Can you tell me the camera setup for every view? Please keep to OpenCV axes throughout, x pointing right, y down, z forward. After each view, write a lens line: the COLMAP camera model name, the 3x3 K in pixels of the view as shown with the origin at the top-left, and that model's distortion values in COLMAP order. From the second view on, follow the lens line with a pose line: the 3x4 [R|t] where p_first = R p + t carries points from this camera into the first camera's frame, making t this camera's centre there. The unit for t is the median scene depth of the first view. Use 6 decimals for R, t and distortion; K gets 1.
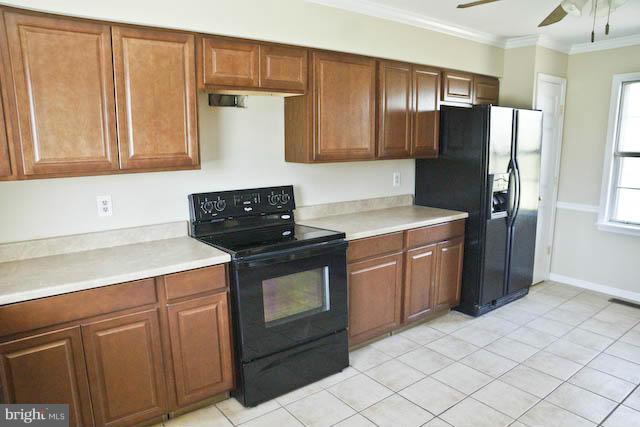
lens RADIAL K [[455.4, 0, 321.3], [0, 455.4, 219.9], [0, 0, 1]] dist [-0.152566, 0.118735]
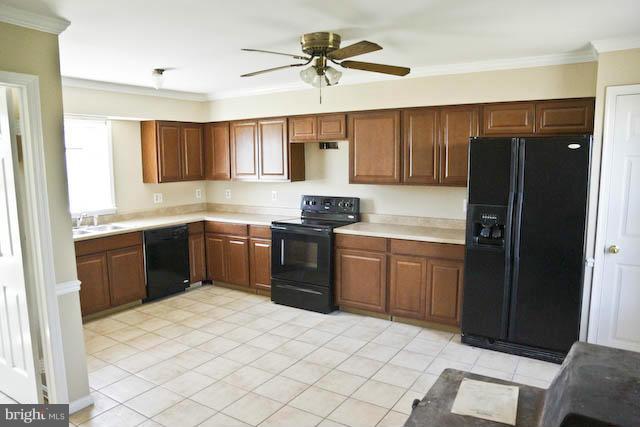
lens RADIAL K [[455.4, 0, 321.3], [0, 455.4, 219.9], [0, 0, 1]] dist [-0.152566, 0.118735]
pose [[0.327660, 0.124452, -0.936563, 1.361923], [-0.167127, 0.983289, 0.072190, -0.093729], [0.929896, 0.132872, 0.342983, 0.360888]]
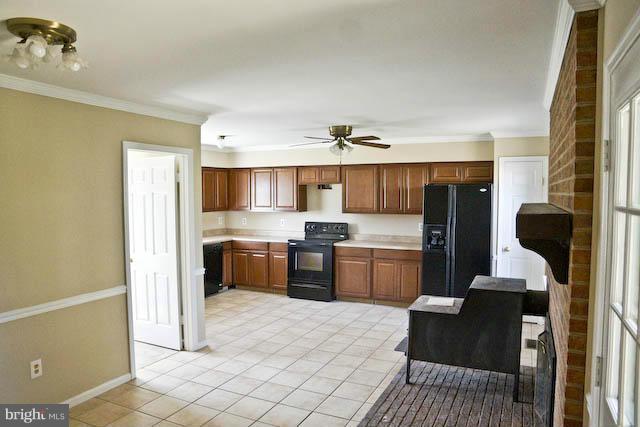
lens RADIAL K [[455.4, 0, 321.3], [0, 455.4, 219.9], [0, 0, 1]] dist [-0.152566, 0.118735]
pose [[0.439624, 0.055436, -0.896470, 1.907841], [-0.165147, 0.986066, -0.020011, -0.025333], [0.882869, 0.156846, 0.442653, -0.115546]]
